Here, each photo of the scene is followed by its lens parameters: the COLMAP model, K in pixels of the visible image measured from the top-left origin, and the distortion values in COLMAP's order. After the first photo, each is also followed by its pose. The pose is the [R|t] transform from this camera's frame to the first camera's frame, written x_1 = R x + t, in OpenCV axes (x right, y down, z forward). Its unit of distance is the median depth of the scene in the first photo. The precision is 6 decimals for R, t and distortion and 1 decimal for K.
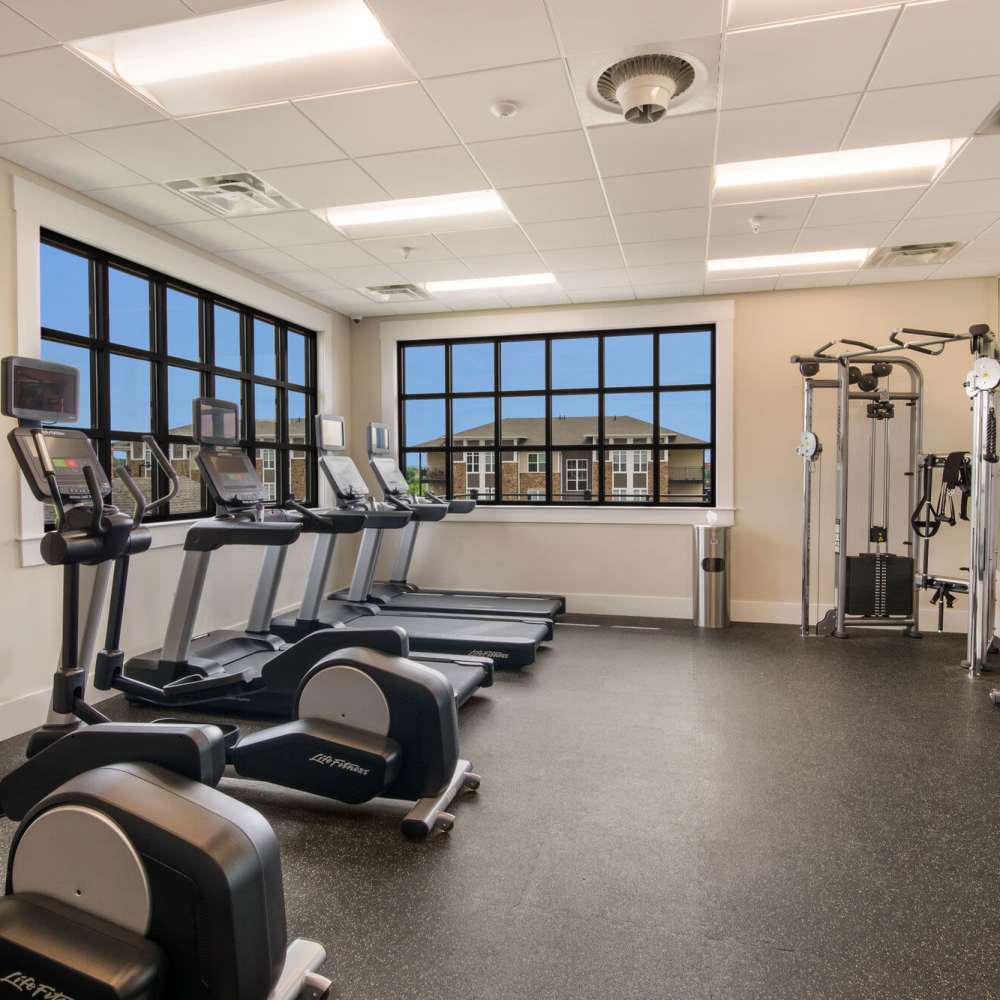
lens RADIAL K [[749.7, 0, 499.9], [0, 749.7, 496.5], [0, 0, 1]] dist [0.003720, 0.007947]
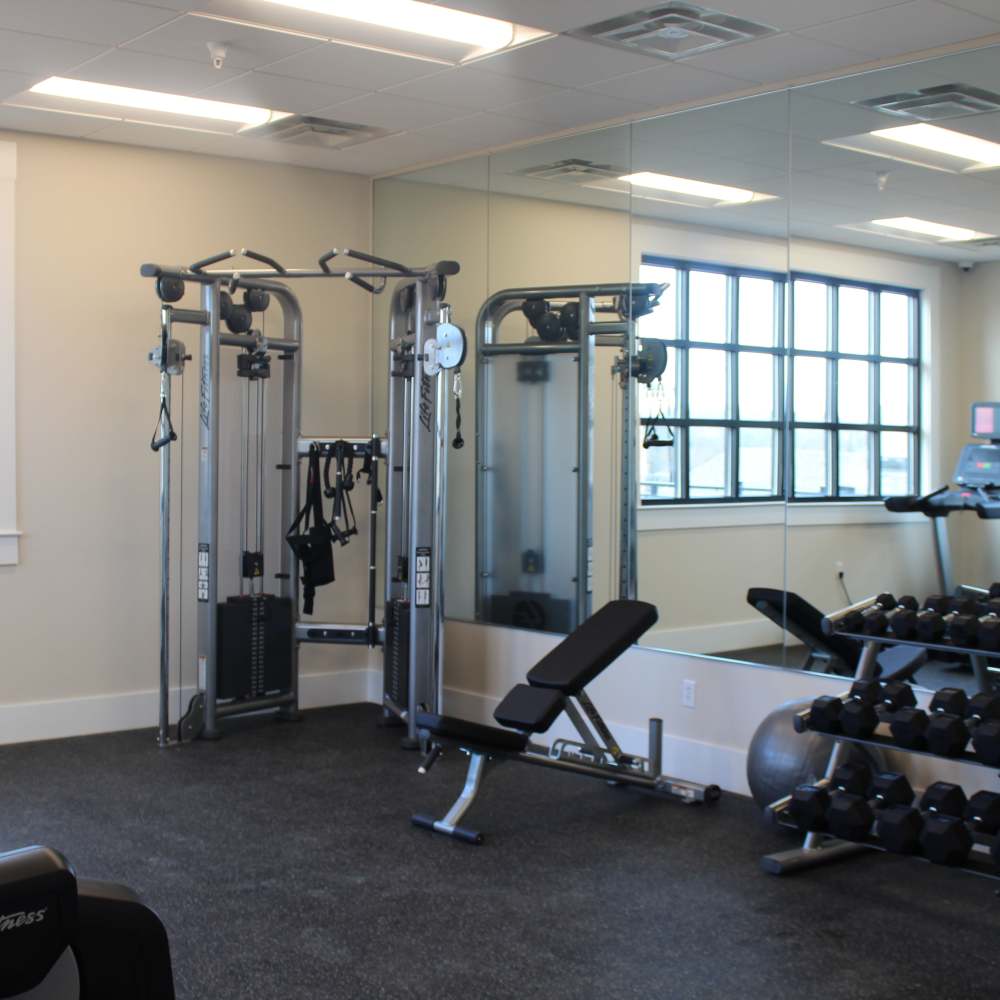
lens RADIAL K [[1567.3, 0, 501.5], [0, 1567.3, 498.6], [0, 0, 1]] dist [-0.004435, 0.000000]
pose [[0.577299, -0.022929, 0.816211, -0.438608], [0.020562, 0.999697, 0.013540, -0.017380], [-0.816274, 0.008966, 0.577595, 0.081317]]
